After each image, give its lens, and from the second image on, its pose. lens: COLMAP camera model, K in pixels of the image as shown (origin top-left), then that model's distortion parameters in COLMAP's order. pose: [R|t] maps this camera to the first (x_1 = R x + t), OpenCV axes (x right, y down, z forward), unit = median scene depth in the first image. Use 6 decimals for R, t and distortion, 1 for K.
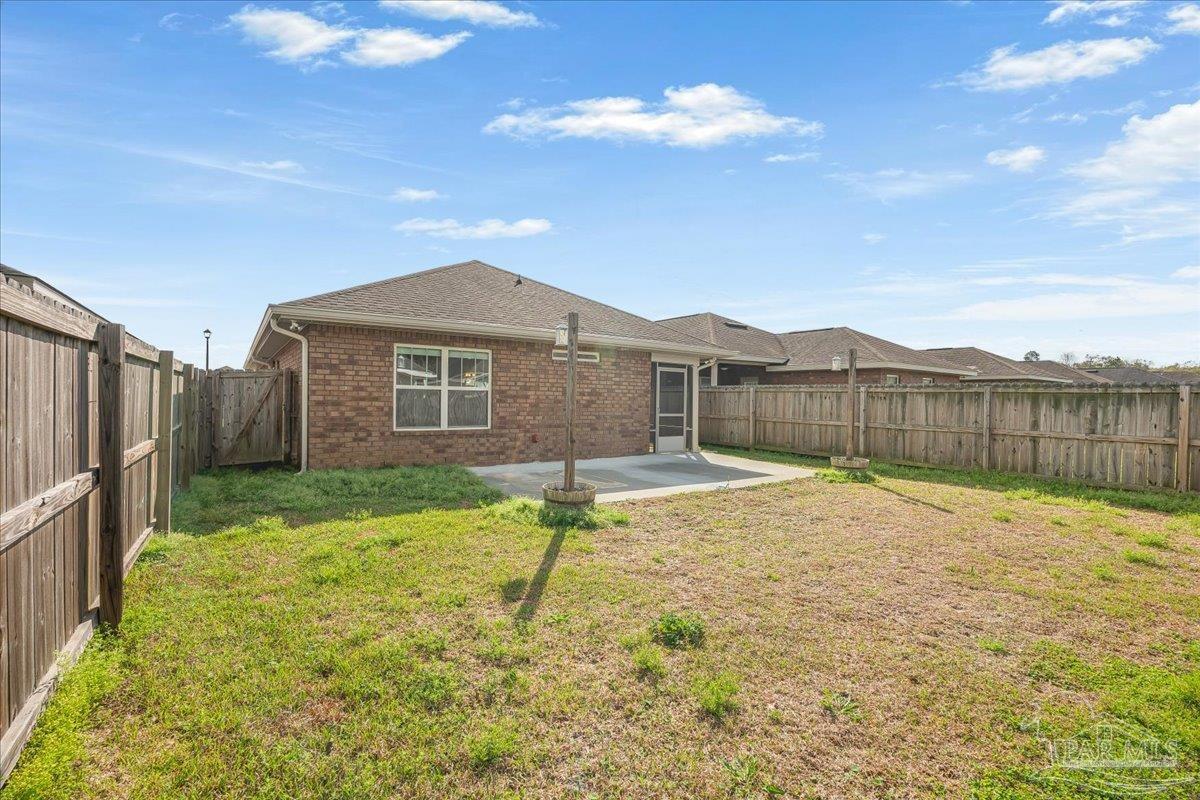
lens RADIAL K [[523.6, 0, 605.2], [0, 523.6, 399.3], [0, 0, 1]] dist [-0.002776, 0.000814]
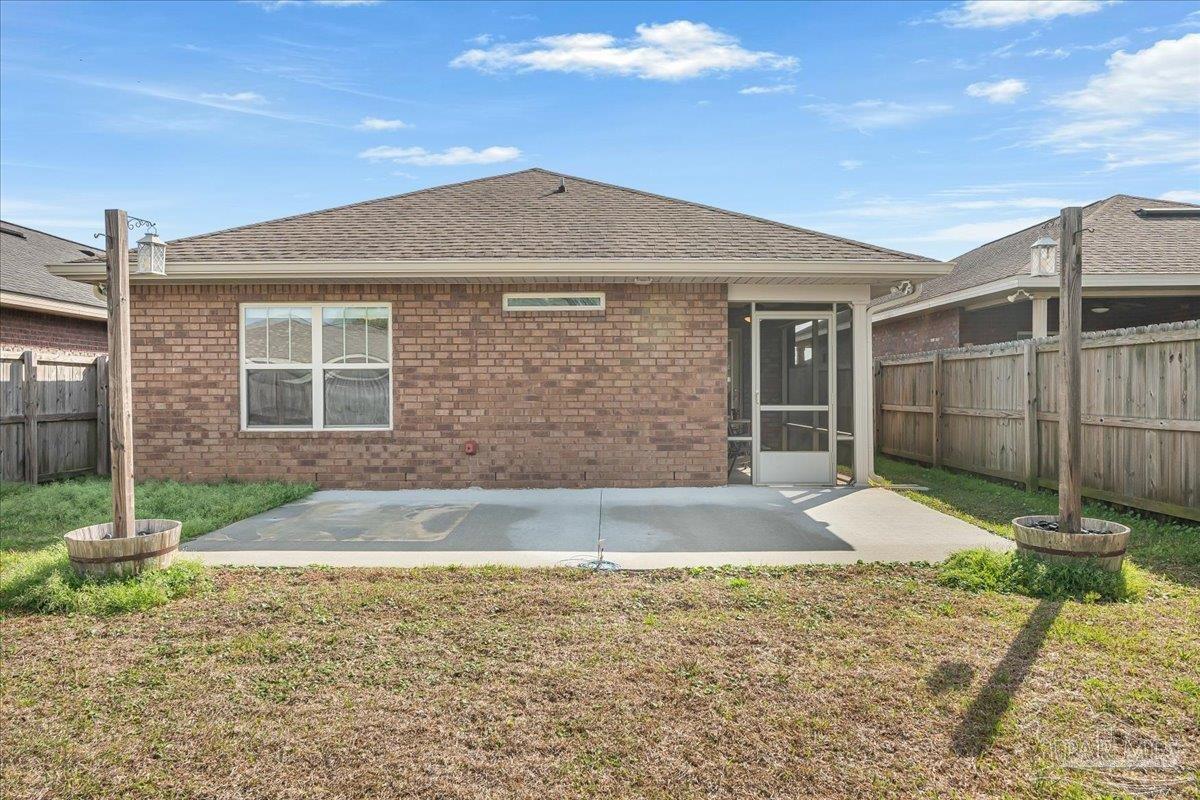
lens RADIAL K [[773.2, 0, 598.8], [0, 773.2, 398.4], [0, 0, 1]] dist [0.000904, 0.002233]
pose [[0.819207, -0.015218, -0.573296, 0.487866], [0.017038, 0.999852, -0.002194, 0.024202], [0.573245, -0.007970, 0.819345, 0.379292]]
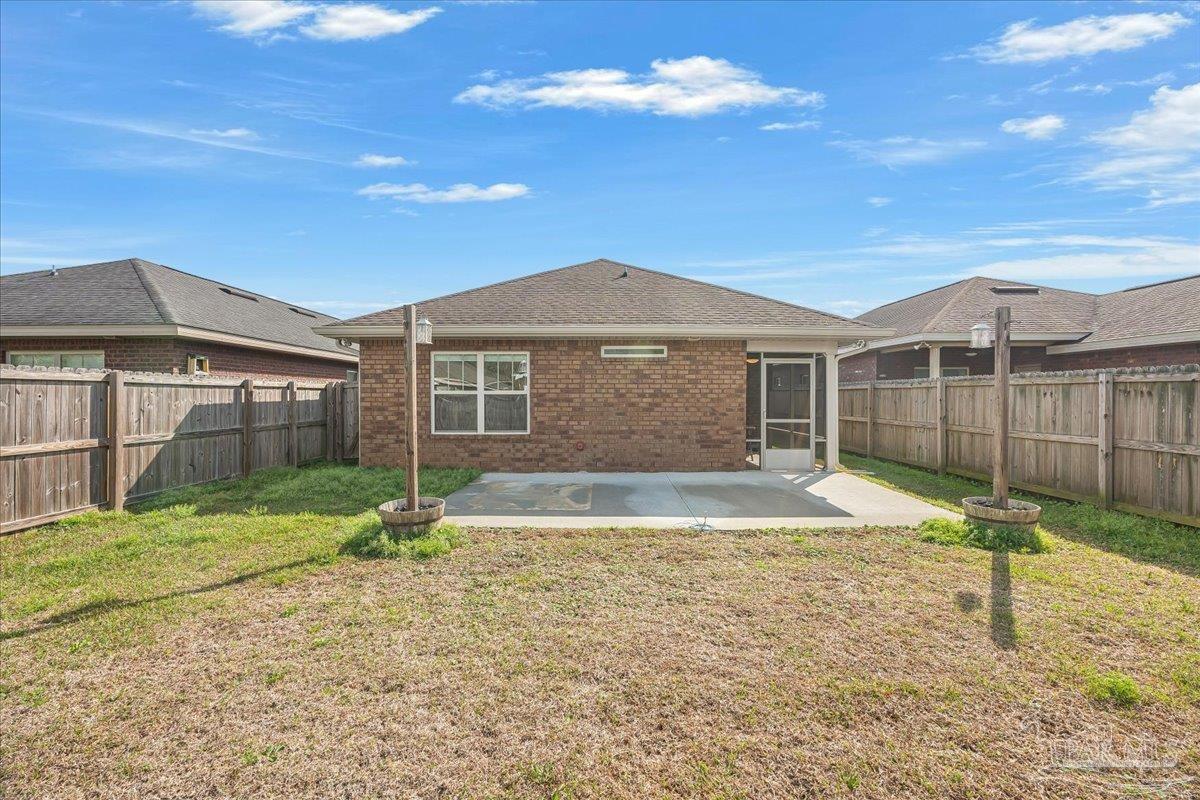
lens RADIAL K [[523.6, 0, 601.6], [0, 523.6, 401.3], [0, 0, 1]] dist [-0.002776, 0.000814]
pose [[0.821918, -0.010756, -0.569505, 0.419321], [0.011951, 0.999927, -0.001638, -0.000422], [0.569481, -0.005460, 0.821986, 0.281217]]
